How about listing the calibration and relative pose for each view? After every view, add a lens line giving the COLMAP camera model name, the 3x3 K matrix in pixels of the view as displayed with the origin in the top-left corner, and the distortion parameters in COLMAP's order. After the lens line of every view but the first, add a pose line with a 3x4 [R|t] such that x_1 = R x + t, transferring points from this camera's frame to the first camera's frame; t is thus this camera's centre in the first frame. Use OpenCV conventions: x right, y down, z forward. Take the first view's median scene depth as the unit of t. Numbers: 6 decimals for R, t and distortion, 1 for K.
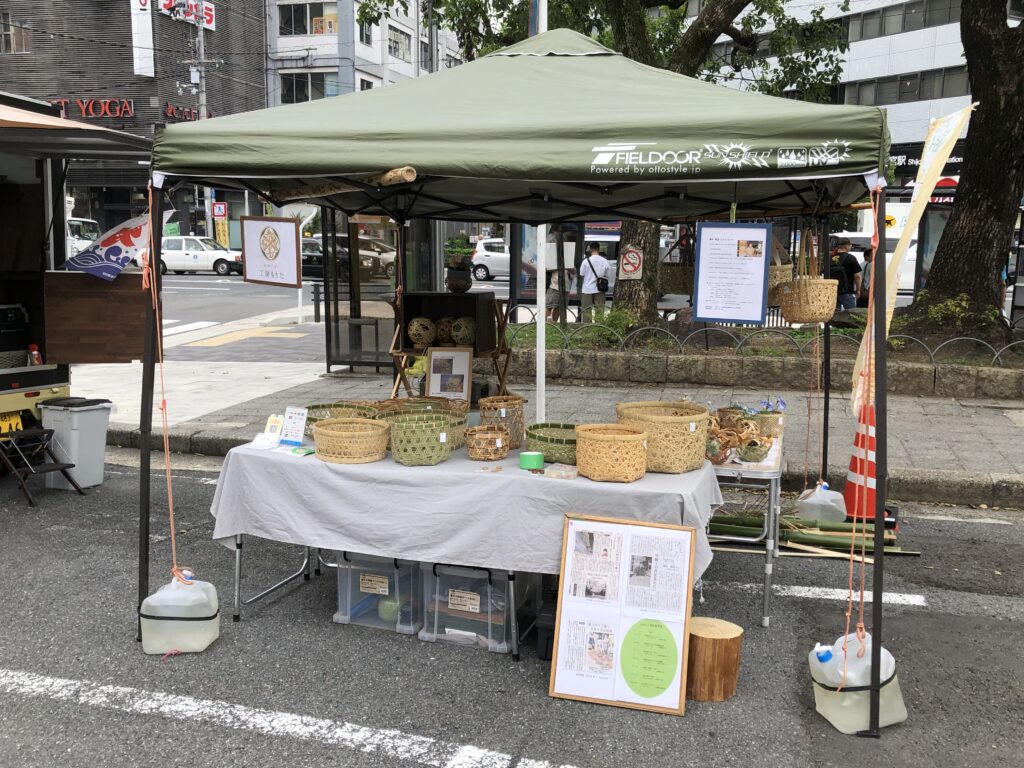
lens RADIAL K [[996.7, 0, 513.7], [0, 996.7, 377.0], [0, 0, 1]] dist [-0.014806, 0.000000]
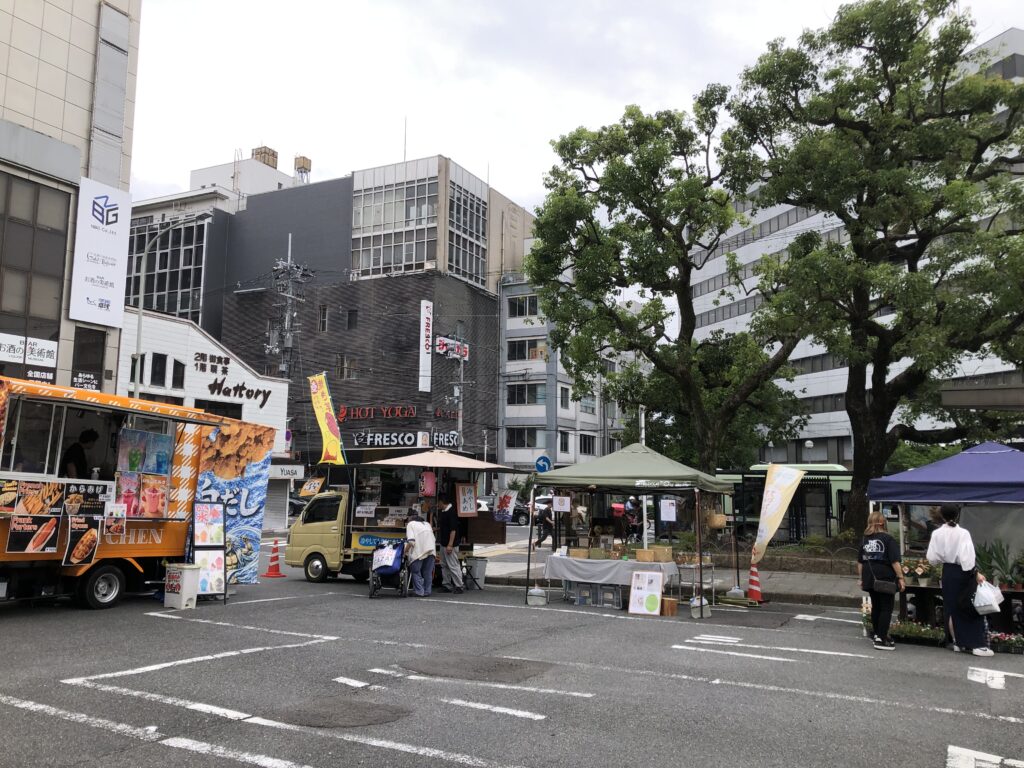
lens RADIAL K [[852.5, 0, 514.5], [0, 852.5, 381.6], [0, 0, 1]] dist [0.078462, -0.058030]
pose [[0.981042, -0.020753, -0.192679, 0.083416], [-0.031640, 0.963756, -0.264902, 0.105126], [0.191193, 0.265976, 0.944829, -0.807647]]
